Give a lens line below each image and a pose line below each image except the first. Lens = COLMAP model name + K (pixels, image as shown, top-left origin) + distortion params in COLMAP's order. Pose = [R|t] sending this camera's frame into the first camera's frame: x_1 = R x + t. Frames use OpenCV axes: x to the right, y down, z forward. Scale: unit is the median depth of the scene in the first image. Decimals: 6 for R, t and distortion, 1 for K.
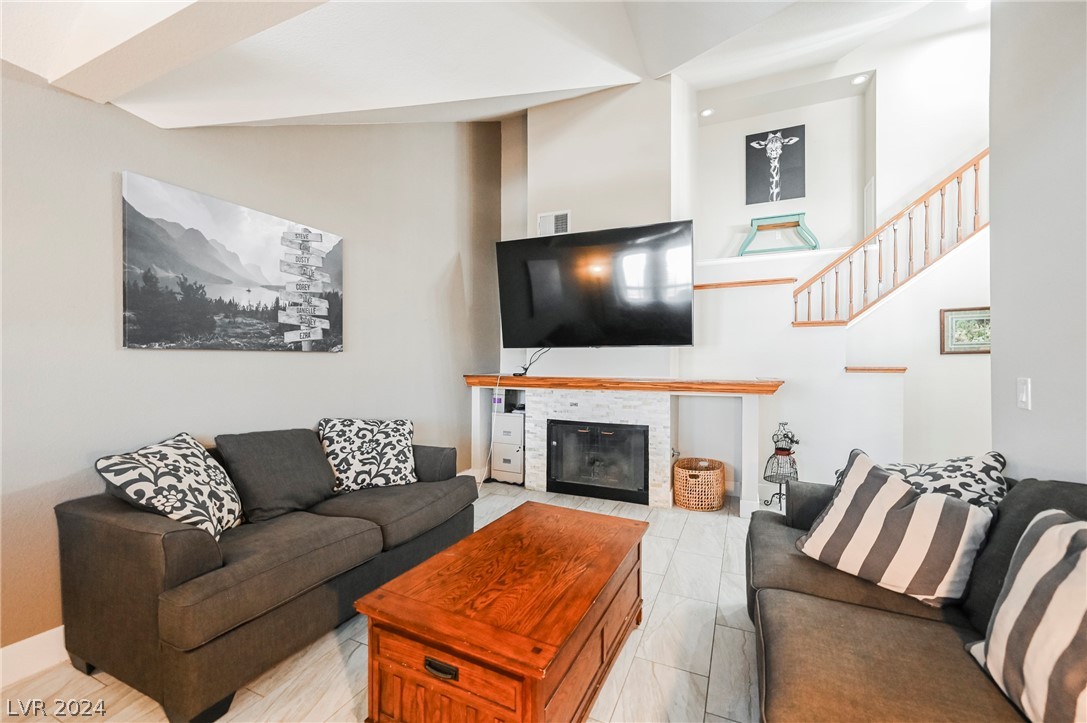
lens RADIAL K [[447.4, 0, 543.5], [0, 447.4, 361.5], [0, 0, 1]] dist [-0.001023, 0.000037]
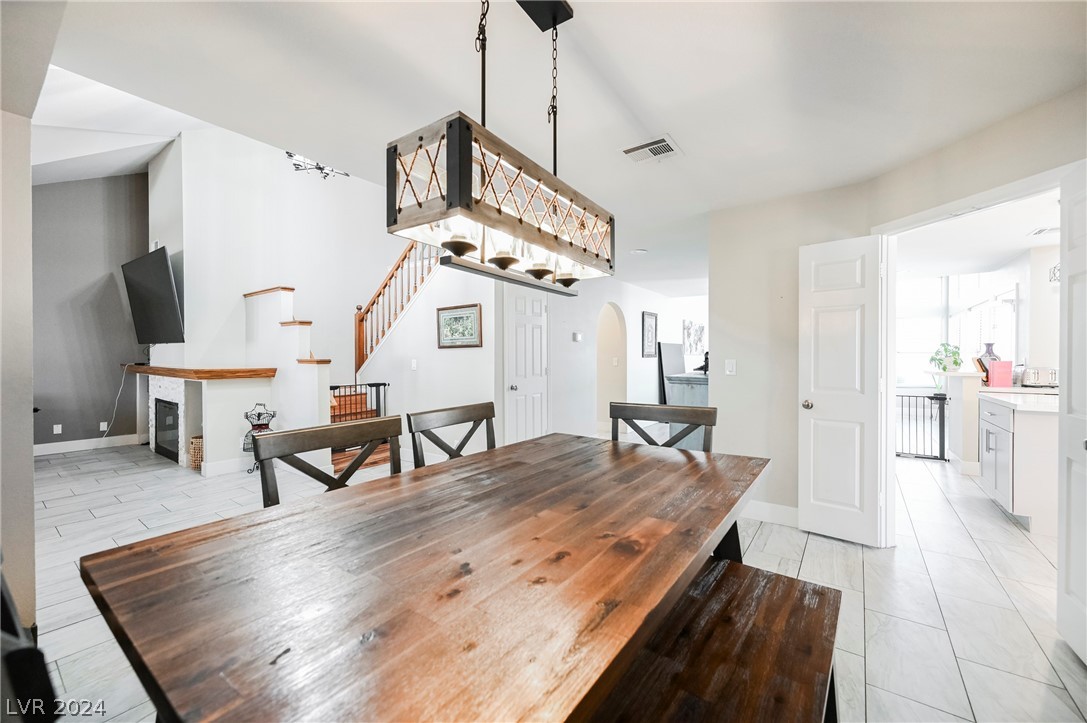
lens RADIAL K [[426.9, 0, 544.8], [0, 426.9, 359.1], [0, 0, 1]] dist [-0.002801, -0.000731]
pose [[0.980898, 0.003172, -0.194496, 1.491604], [-0.000693, 0.999918, 0.012814, -0.003766], [0.194521, -0.012435, 0.980820, -0.006620]]
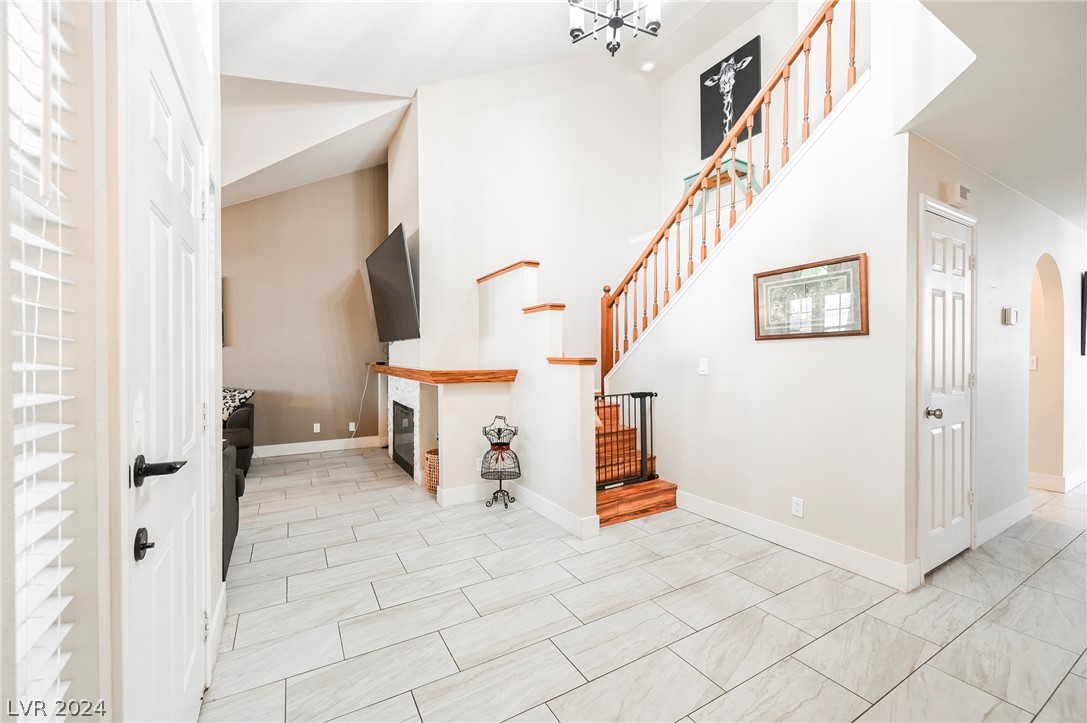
lens RADIAL K [[440.6, 0, 541.0], [0, 440.6, 358.9], [0, 0, 1]] dist [0.000882, 0.000292]
pose [[0.815278, 0.003513, -0.579059, 1.110643], [0.003171, 0.999940, 0.010531, 0.004585], [0.579061, -0.010422, 0.815218, 0.279814]]
